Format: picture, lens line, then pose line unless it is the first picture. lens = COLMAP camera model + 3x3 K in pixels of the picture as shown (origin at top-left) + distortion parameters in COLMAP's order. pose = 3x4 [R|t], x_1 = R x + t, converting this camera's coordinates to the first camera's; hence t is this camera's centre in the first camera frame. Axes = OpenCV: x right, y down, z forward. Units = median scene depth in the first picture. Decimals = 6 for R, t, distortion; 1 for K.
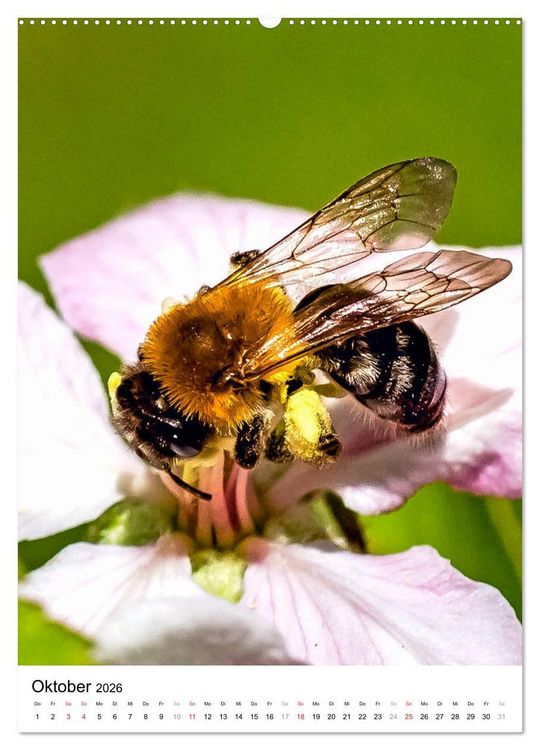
lens RADIAL K [[302.9, 0, 270.0], [0, 302.9, 375.0], [0, 0, 1]] dist [0.000286, 0.000065]
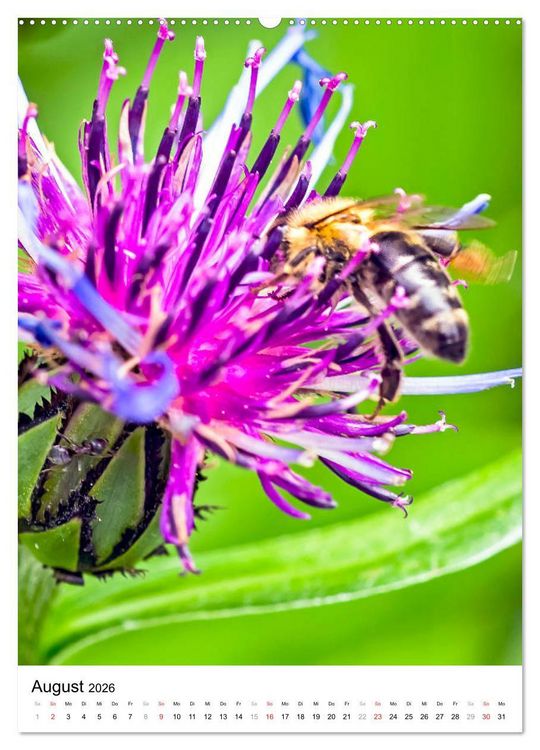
lens RADIAL K [[303.3, 0, 290.2], [0, 303.3, 372.2], [0, 0, 1]] dist [-0.000201, -0.000060]
pose [[0.999999, -0.001062, -0.000216, 1.233179], [0.001061, 0.999992, -0.003828, 0.001466], [0.000220, 0.003828, 0.999993, 0.000139]]
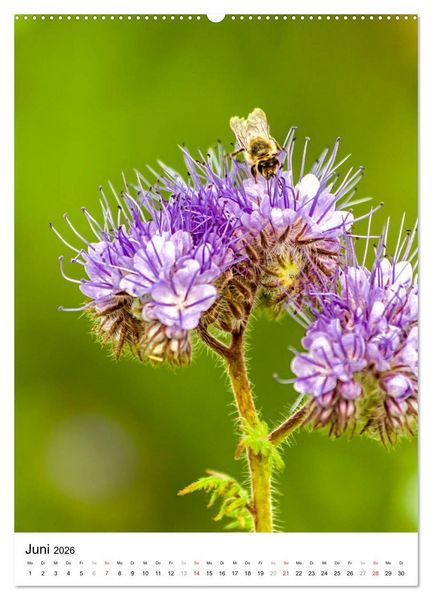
lens RADIAL K [[242.3, 0, 216.0], [0, 242.3, 300.0], [0, 0, 1]] dist [0.000286, 0.000065]
pose [[0.999999, -0.001004, -0.001063, 0.097968], [0.001004, 0.999999, -0.000072, 0.000200], [0.001063, 0.000071, 0.999999, -0.000048]]
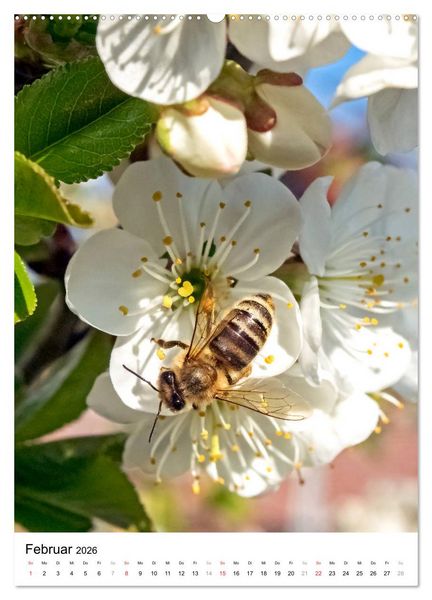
lens RADIAL K [[242.3, 0, 216.0], [0, 242.3, 300.0], [0, 0, 1]] dist [0.000286, 0.000065]
pose [[0.999999, -0.000849, -0.000833, -0.281350], [0.000849, 1.000000, 0.000224, -0.000501], [0.000833, -0.000225, 1.000000, 0.000040]]
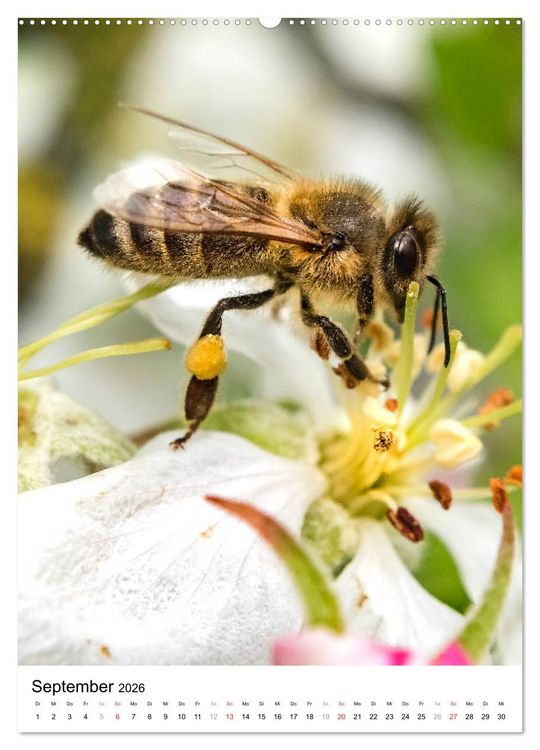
lens RADIAL K [[302.9, 0, 270.0], [0, 302.9, 375.0], [0, 0, 1]] dist [0.000286, 0.000065]
pose [[1.000000, -0.000709, -0.000349, -0.071629], [0.000709, 1.000000, 0.000027, 0.000067], [0.000349, -0.000028, 1.000000, -0.000113]]
